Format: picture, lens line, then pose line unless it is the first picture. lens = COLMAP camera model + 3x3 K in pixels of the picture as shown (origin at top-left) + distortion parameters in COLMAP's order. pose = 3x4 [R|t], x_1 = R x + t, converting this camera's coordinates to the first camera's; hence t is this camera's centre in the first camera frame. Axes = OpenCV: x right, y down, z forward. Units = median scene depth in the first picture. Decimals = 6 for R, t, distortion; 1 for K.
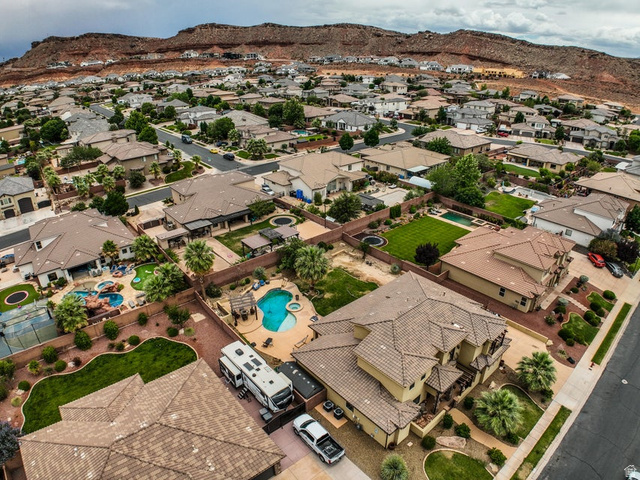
lens RADIAL K [[394.6, 0, 320.0], [0, 394.6, 240.0], [0, 0, 1]] dist [-0.183094, 0.028308]
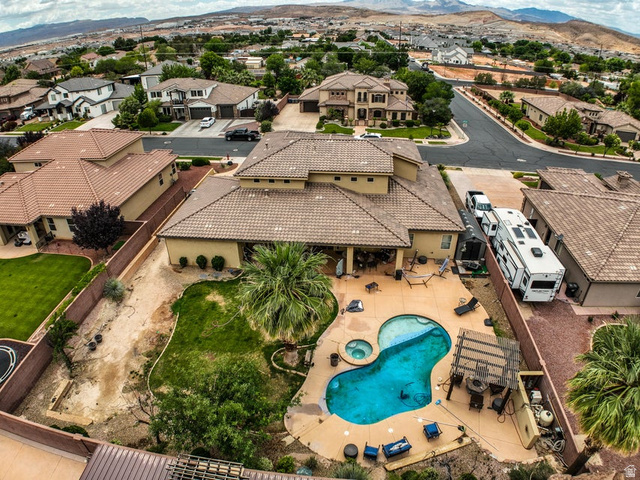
lens RADIAL K [[397.3, 0, 319.0], [0, 397.3, 234.1], [0, 0, 1]] dist [-0.178715, 0.026462]
pose [[-0.692640, -0.347757, 0.631914, -0.218169], [0.324104, 0.632612, 0.703391, -0.189916], [-0.644365, 0.692002, -0.325463, 0.902121]]
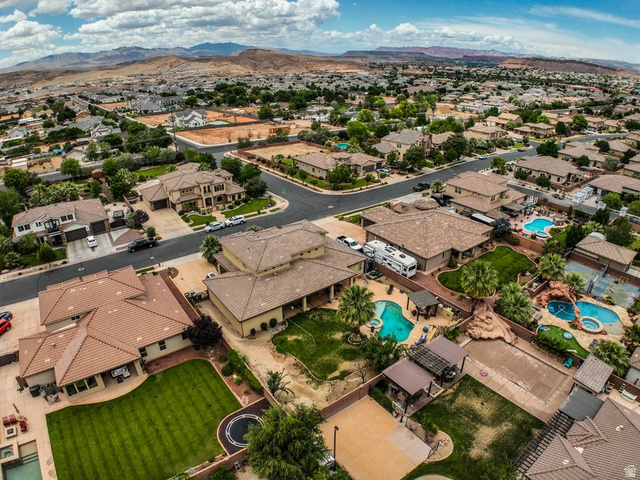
lens RADIAL K [[397.3, 0, 319.0], [0, 397.3, 234.1], [0, 0, 1]] dist [-0.178715, 0.026462]
pose [[-0.997689, -0.013696, 0.066549, 0.008097], [0.042324, 0.640939, 0.766424, -0.594643], [-0.053150, 0.767469, -0.638879, 1.214646]]
